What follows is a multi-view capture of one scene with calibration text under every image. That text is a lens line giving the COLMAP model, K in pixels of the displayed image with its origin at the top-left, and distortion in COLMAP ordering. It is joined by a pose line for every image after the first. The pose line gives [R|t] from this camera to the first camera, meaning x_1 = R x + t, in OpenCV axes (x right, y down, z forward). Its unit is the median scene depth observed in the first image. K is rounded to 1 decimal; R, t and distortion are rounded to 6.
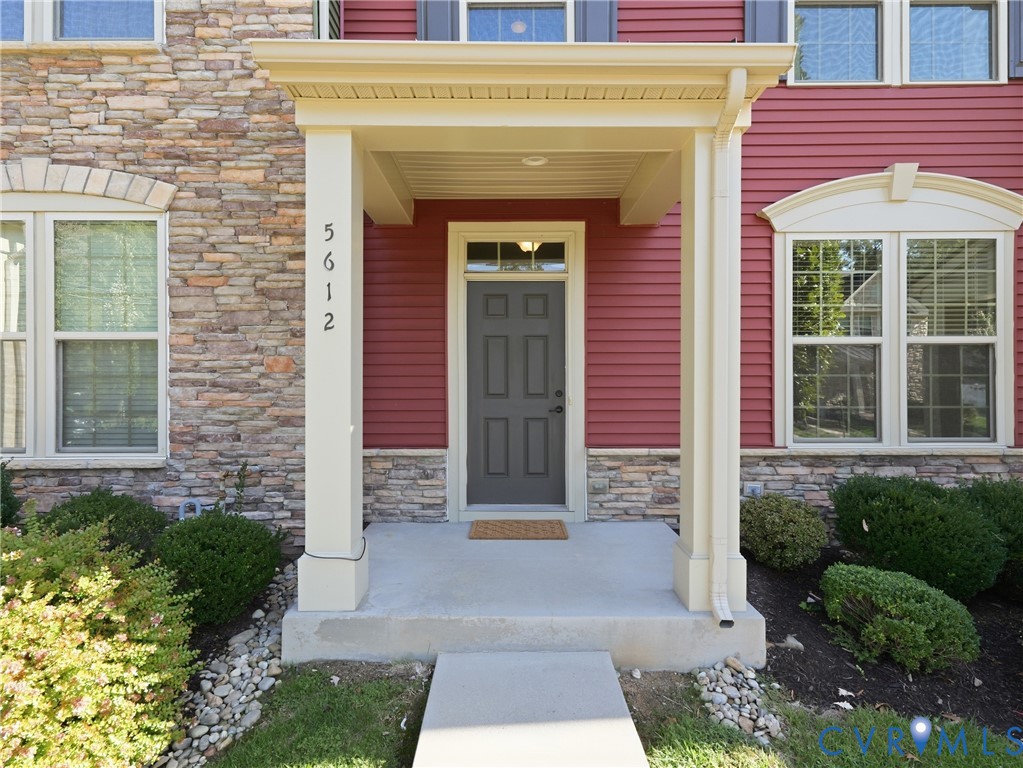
lens RADIAL K [[553.0, 0, 510.6], [0, 553.0, 383.5], [0, 0, 1]] dist [0.000520, 0.000874]
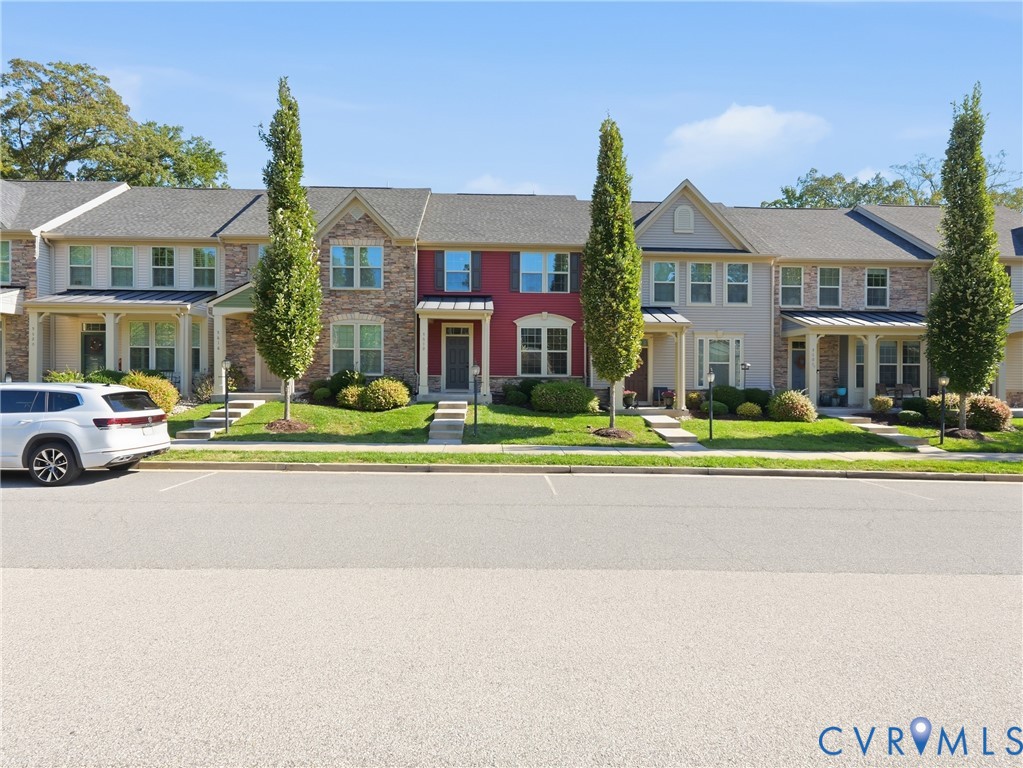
lens RADIAL K [[553.0, 0, 513.9], [0, 553.0, 382.5], [0, 0, 1]] dist [0.000520, 0.000874]
pose [[0.998931, 0.007147, 0.045674, 0.264170], [-0.007285, 0.999969, 0.002859, 0.161920], [-0.045652, -0.003189, 0.998952, -3.447936]]
